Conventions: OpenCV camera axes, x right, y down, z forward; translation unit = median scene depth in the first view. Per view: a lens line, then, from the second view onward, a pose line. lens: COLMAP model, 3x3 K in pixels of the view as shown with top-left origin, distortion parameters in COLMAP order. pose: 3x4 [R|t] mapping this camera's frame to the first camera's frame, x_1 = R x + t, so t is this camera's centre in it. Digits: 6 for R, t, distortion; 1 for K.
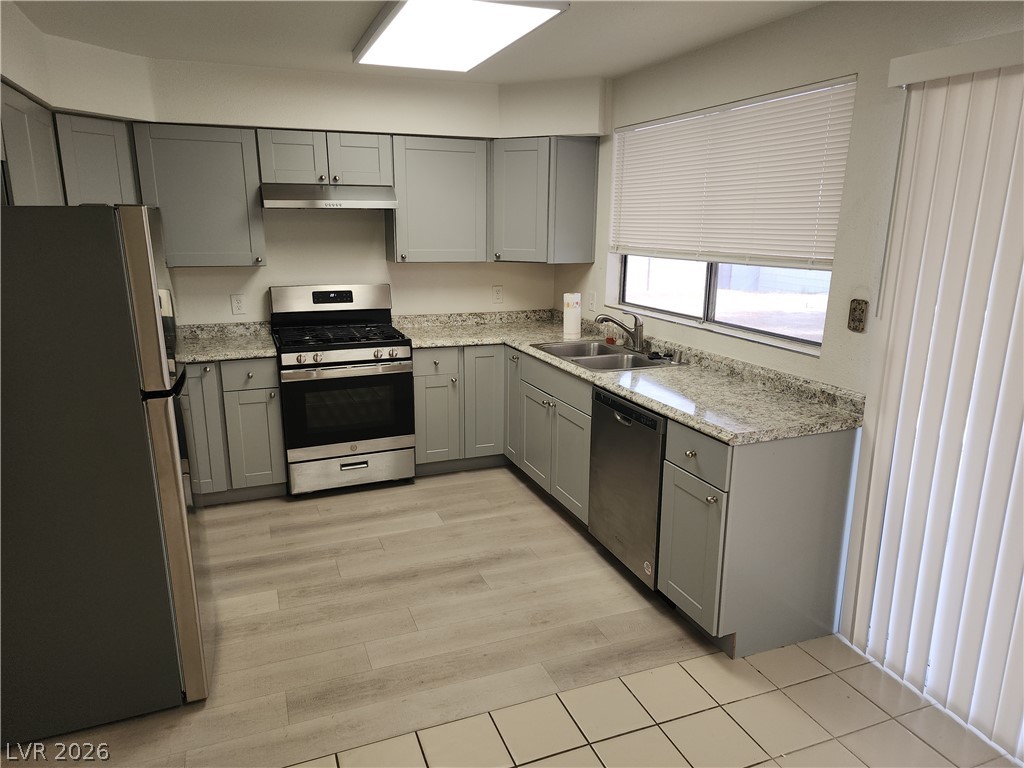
lens RADIAL K [[688.1, 0, 505.8], [0, 688.1, 383.3], [0, 0, 1]] dist [0.093776, -0.101134]
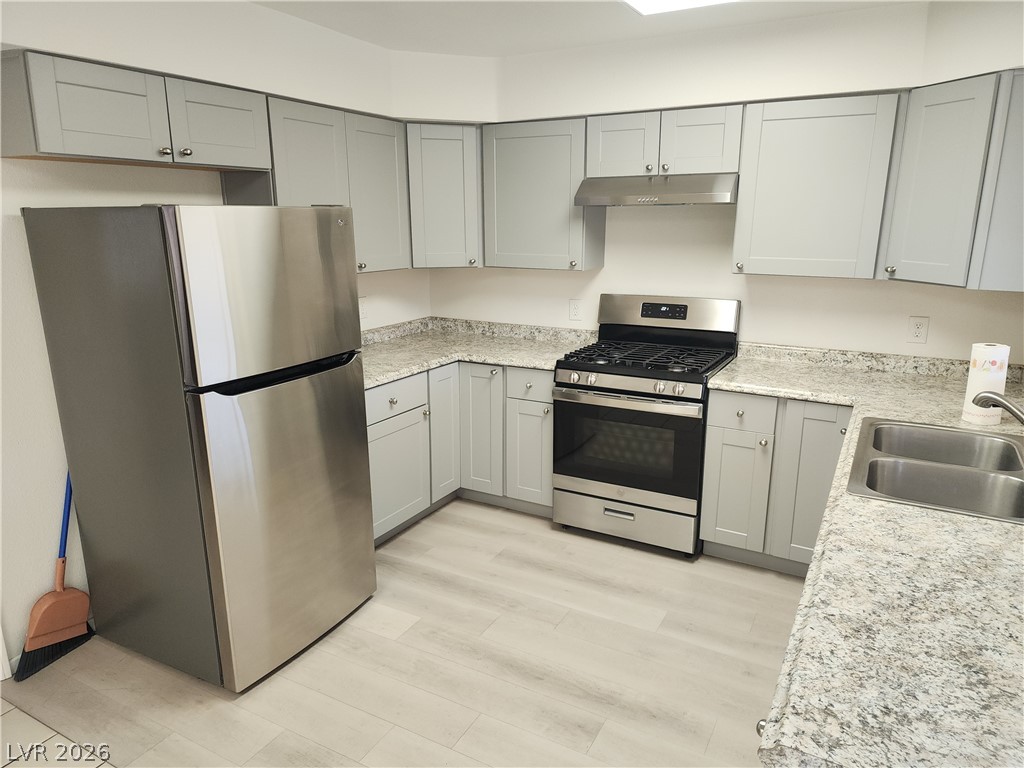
lens RADIAL K [[684.4, 0, 517.0], [0, 684.4, 385.8], [0, 0, 1]] dist [0.083124, -0.087350]
pose [[0.644177, 0.180230, -0.743339, 0.326360], [-0.174634, 0.980829, 0.086474, -0.093098], [0.744674, 0.074108, 0.663301, 0.394062]]
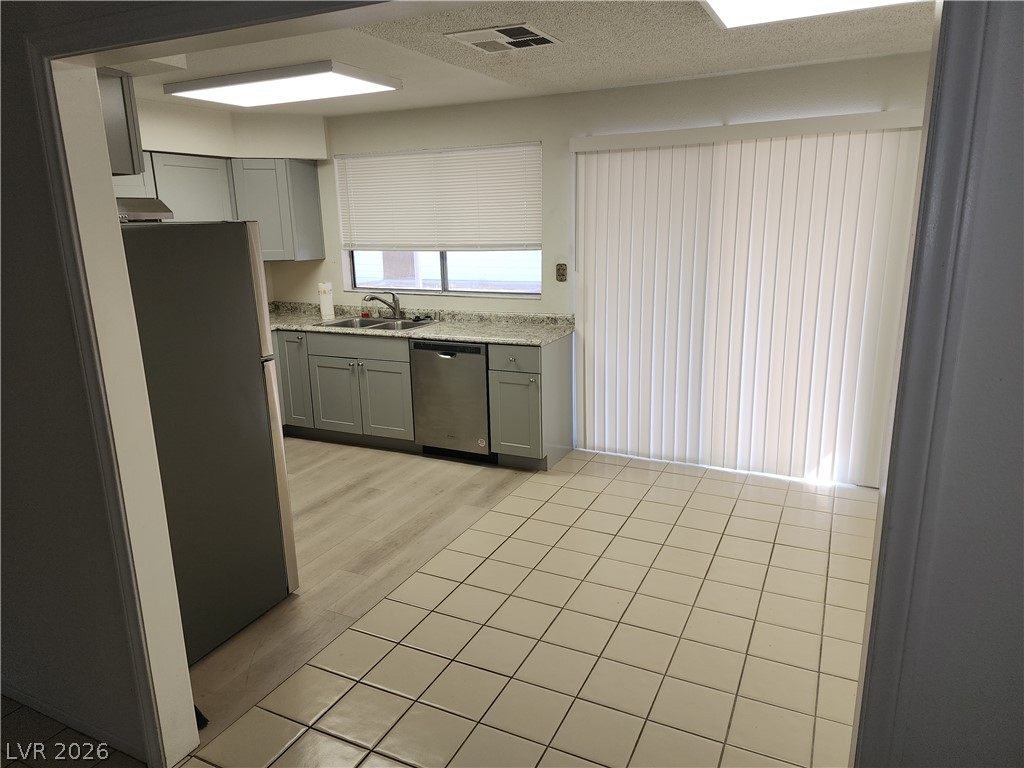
lens RADIAL K [[688.1, 0, 505.8], [0, 688.1, 383.3], [0, 0, 1]] dist [0.093776, -0.101134]
pose [[0.736408, -0.178174, 0.652654, -0.609754], [0.182499, 0.981252, 0.061962, 0.036183], [-0.651458, 0.073479, 0.755118, -0.188300]]
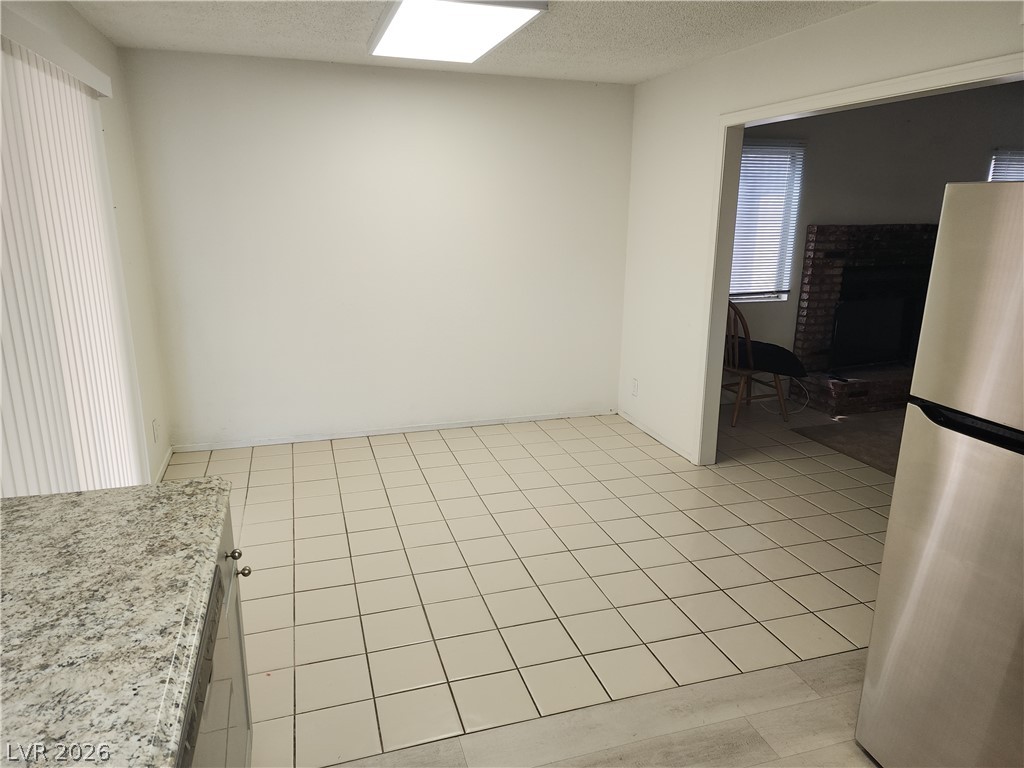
lens RADIAL K [[678.9, 0, 511.5], [0, 678.9, 387.3], [0, 0, 1]] dist [0.085004, -0.083186]
pose [[-0.997884, -0.026530, 0.059366, -0.018521], [0.004342, 0.883756, 0.467928, -0.237726], [-0.064879, 0.467195, -0.881770, 1.046645]]
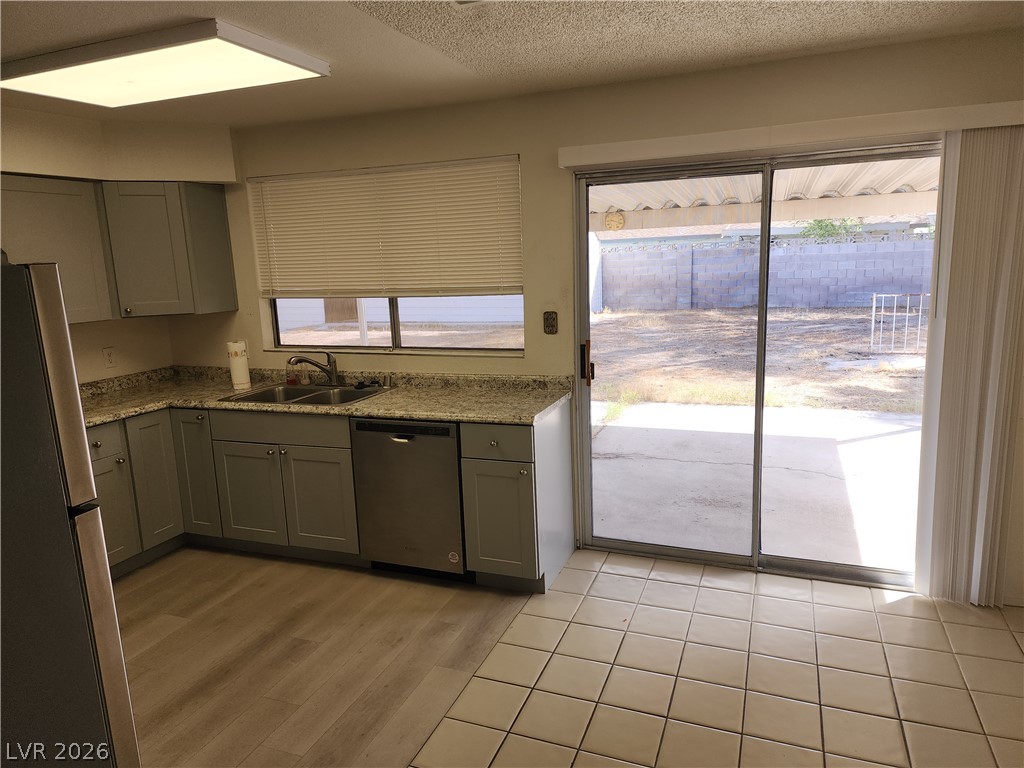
lens RADIAL K [[688.1, 0, 505.8], [0, 688.1, 383.3], [0, 0, 1]] dist [0.093776, -0.101134]
pose [[0.679753, -0.165432, 0.714541, -0.411518], [0.212191, 0.976926, 0.024320, -0.021469], [-0.702076, 0.135087, 0.699171, 0.076663]]
